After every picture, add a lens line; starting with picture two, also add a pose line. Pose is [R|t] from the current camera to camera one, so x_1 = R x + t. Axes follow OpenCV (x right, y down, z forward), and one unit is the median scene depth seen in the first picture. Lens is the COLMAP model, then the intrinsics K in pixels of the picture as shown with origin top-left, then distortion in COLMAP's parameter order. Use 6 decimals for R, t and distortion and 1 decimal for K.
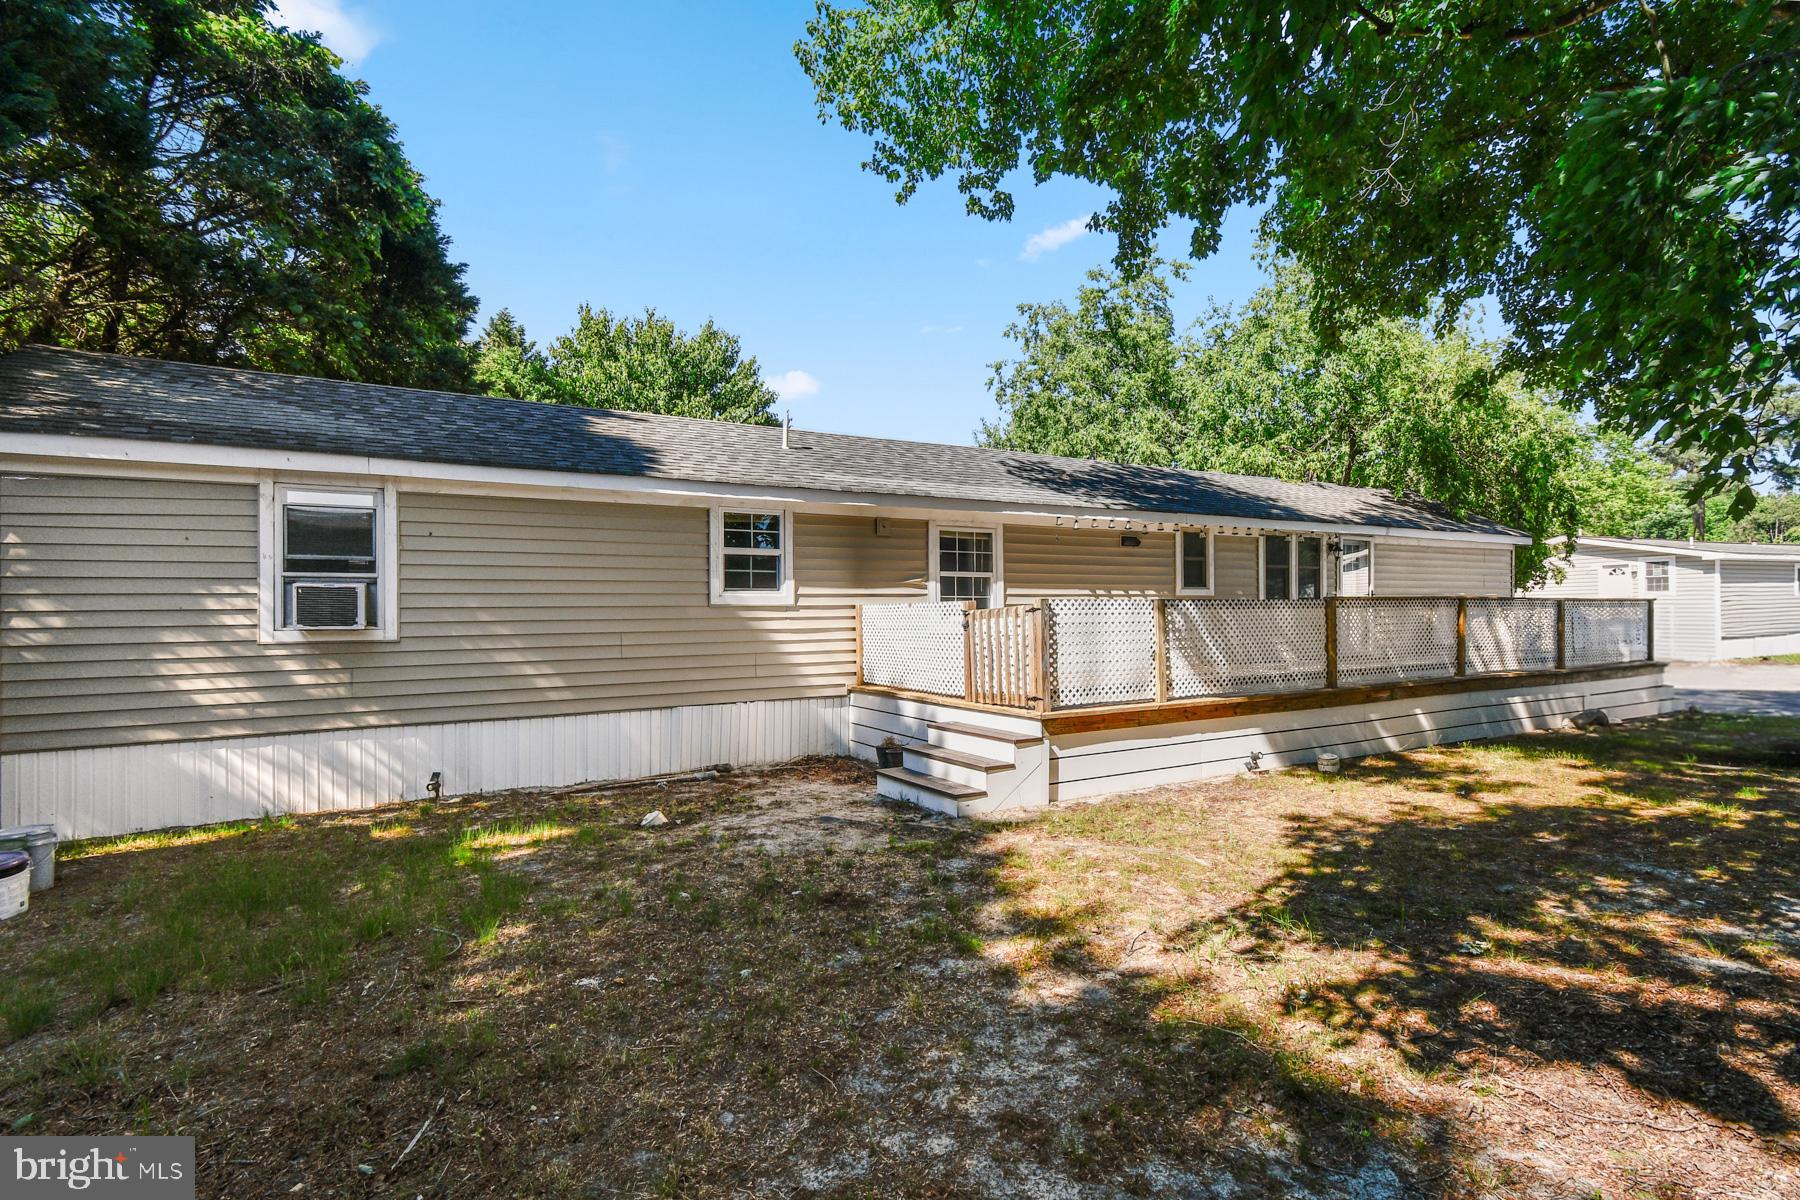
lens RADIAL K [[838.4, 0, 917.5], [0, 838.4, 619.2], [0, 0, 1]] dist [0.003182, 0.000057]
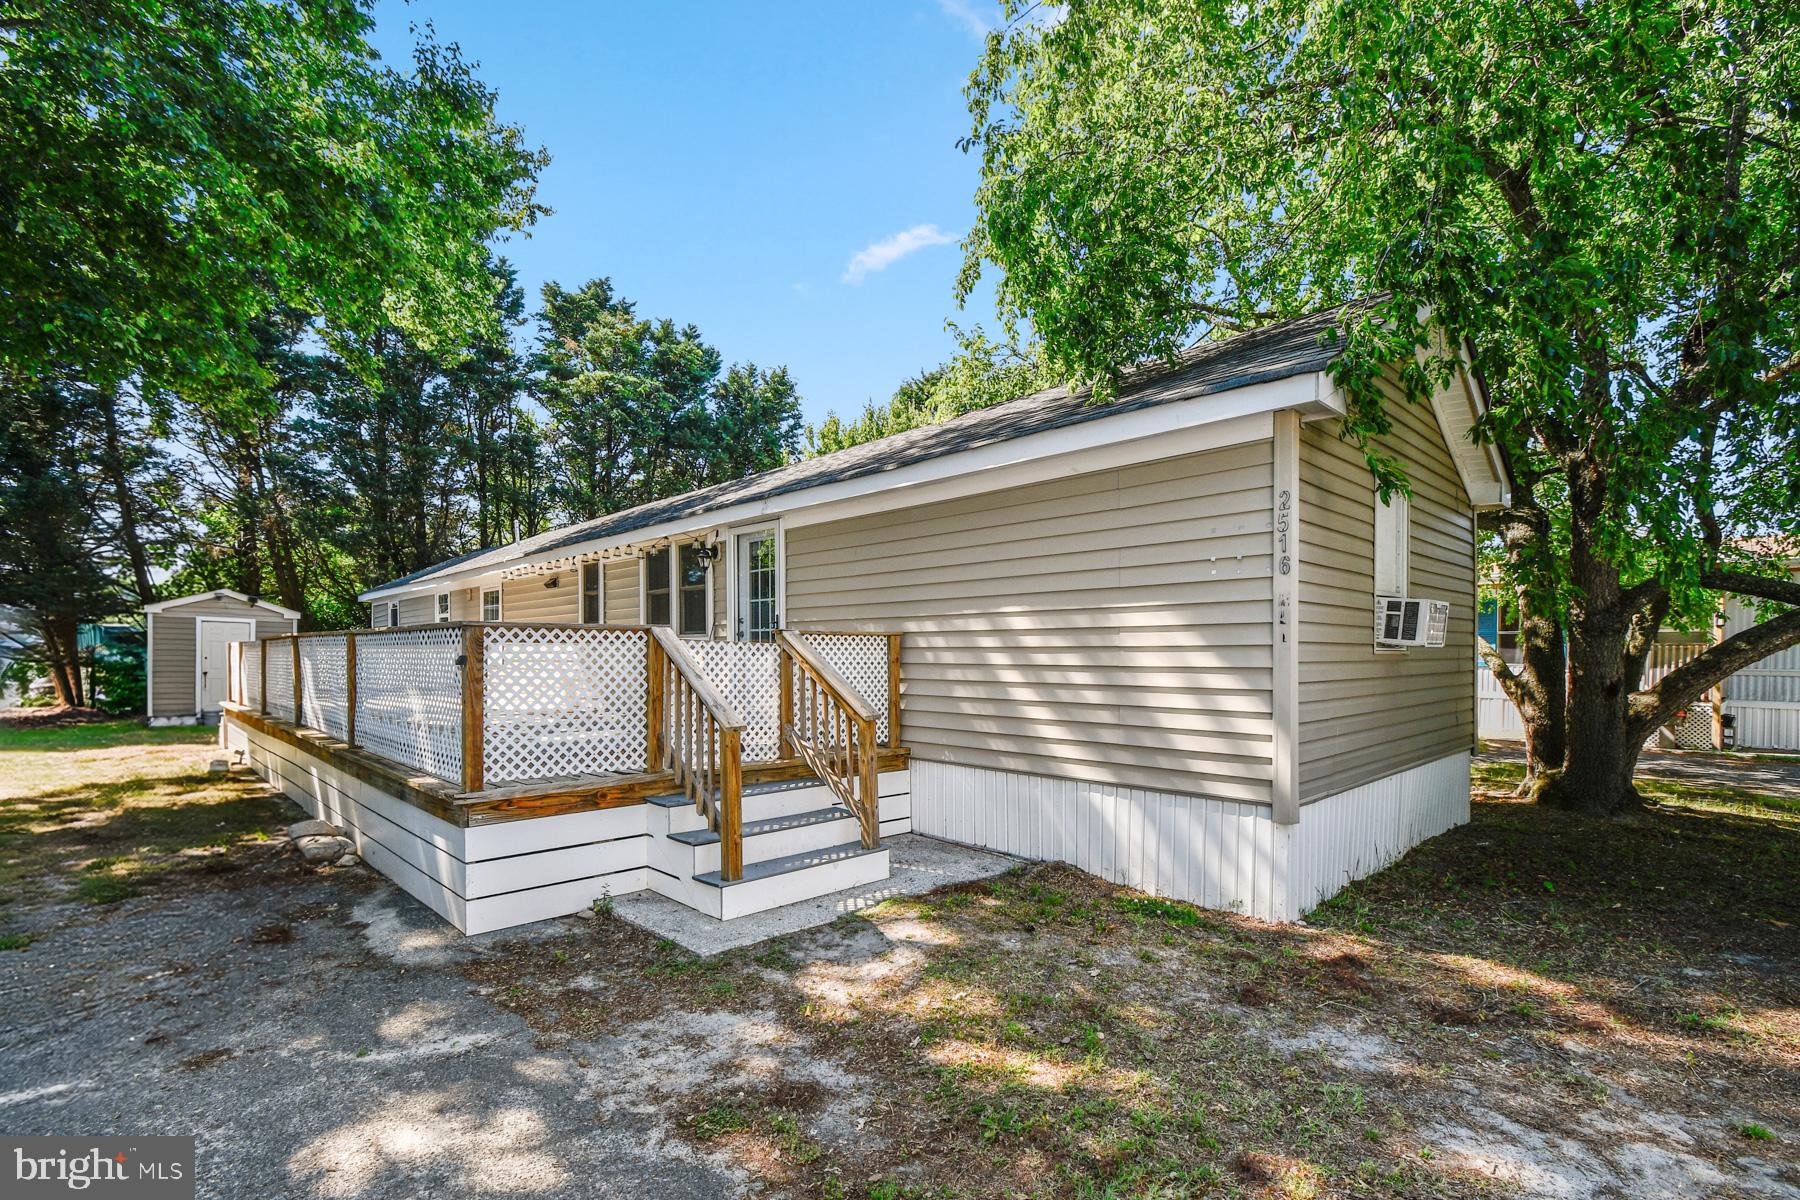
lens RADIAL K [[833.3, 0, 934.8], [0, 833.3, 679.4], [0, 0, 1]] dist [-0.000680, -0.000151]
pose [[0.255319, 0.039086, -0.966066, 1.713471], [-0.011435, 0.999235, 0.037406, -0.020471], [0.966789, 0.001496, 0.255571, 1.474623]]
